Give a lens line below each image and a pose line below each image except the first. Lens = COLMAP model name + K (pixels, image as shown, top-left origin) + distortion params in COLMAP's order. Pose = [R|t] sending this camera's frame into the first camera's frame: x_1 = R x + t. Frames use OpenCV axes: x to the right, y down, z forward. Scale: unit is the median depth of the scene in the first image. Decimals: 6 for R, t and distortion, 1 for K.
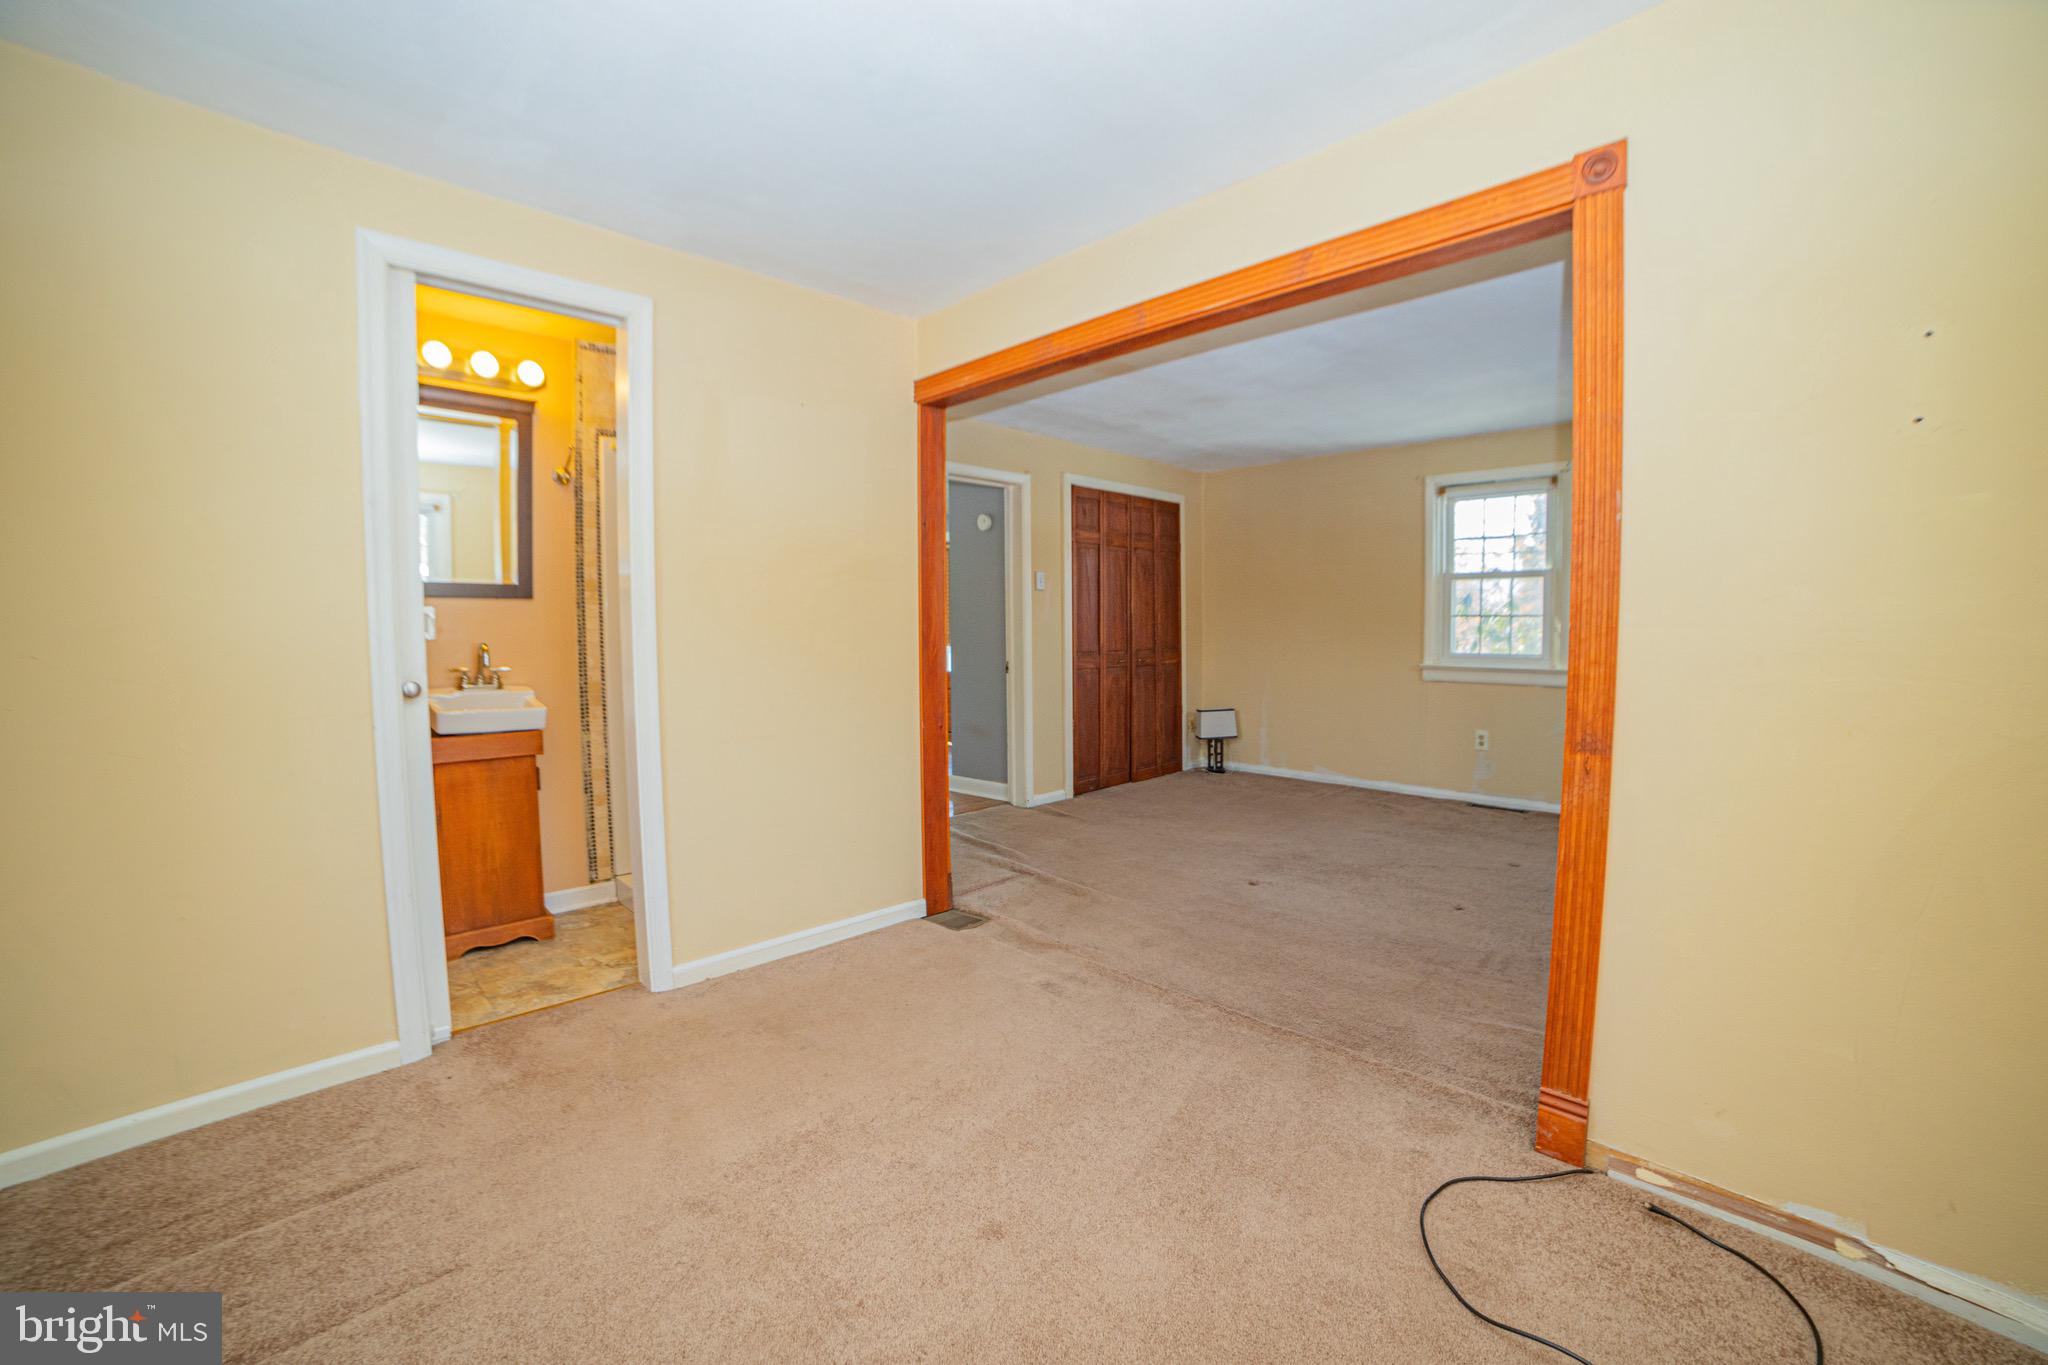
lens RADIAL K [[818.4, 0, 1032.0], [0, 818.4, 674.4], [0, 0, 1]] dist [-0.110551, 0.038521]
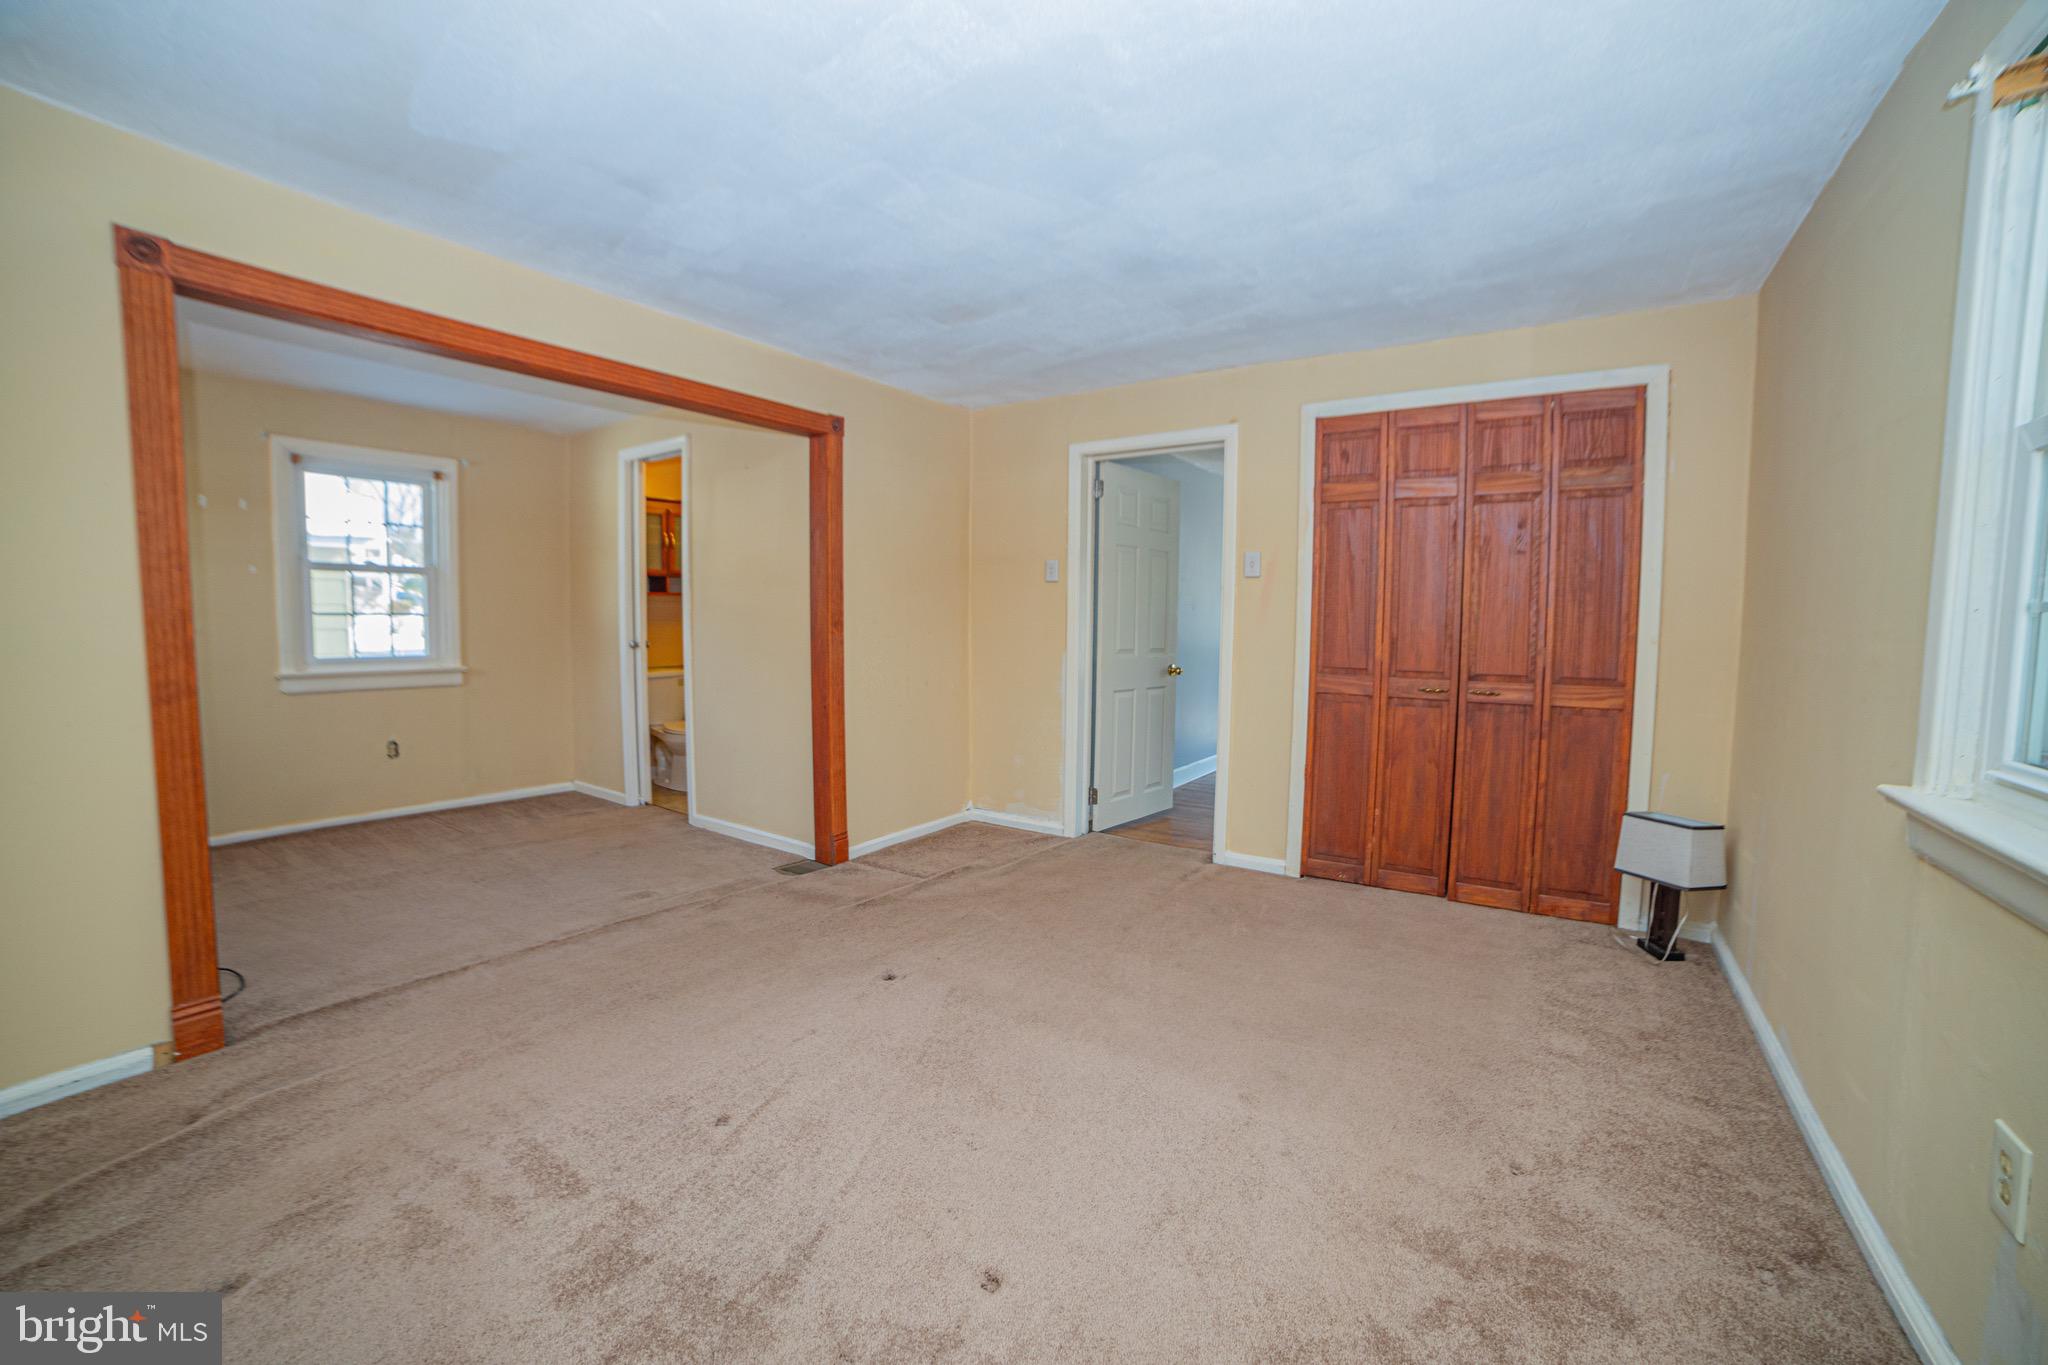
lens RADIAL K [[818.4, 0, 1032.0], [0, 818.4, 674.4], [0, 0, 1]] dist [-0.110551, 0.038521]
pose [[0.225699, 0.071849, -0.971544, 1.124501], [-0.080783, 0.995222, 0.054834, -0.065782], [0.970842, 0.066109, 0.230424, 1.072570]]
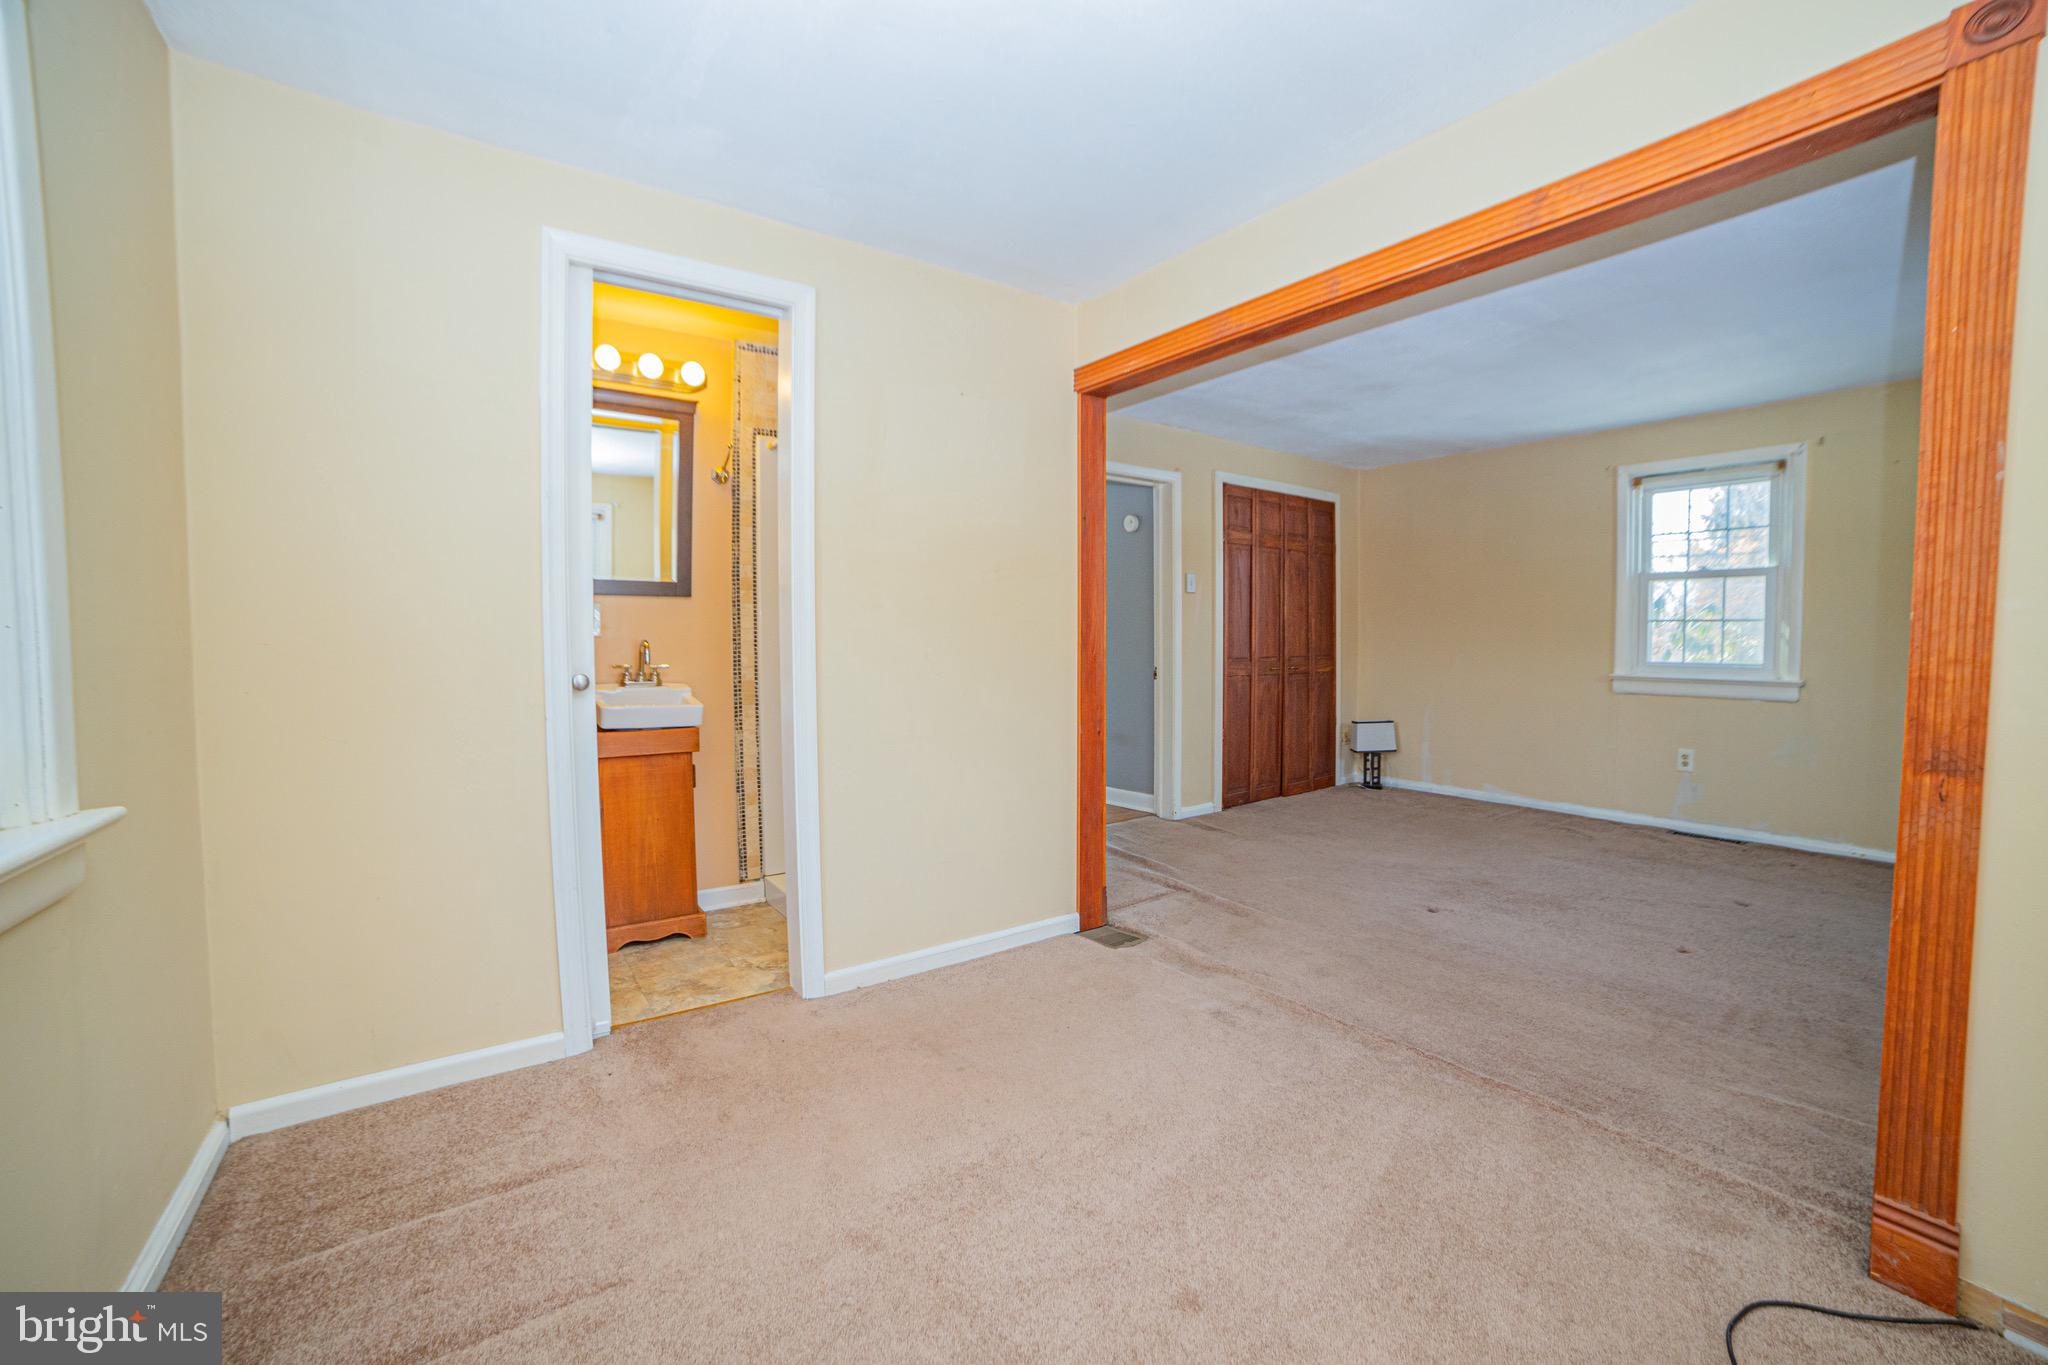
lens RADIAL K [[818.4, 0, 1032.0], [0, 818.4, 674.4], [0, 0, 1]] dist [-0.110551, 0.038521]
pose [[0.988707, 0.010657, -0.149483, -0.049533], [-0.012545, 0.999853, -0.011696, 0.009783], [0.149336, 0.013439, 0.988695, 0.051277]]
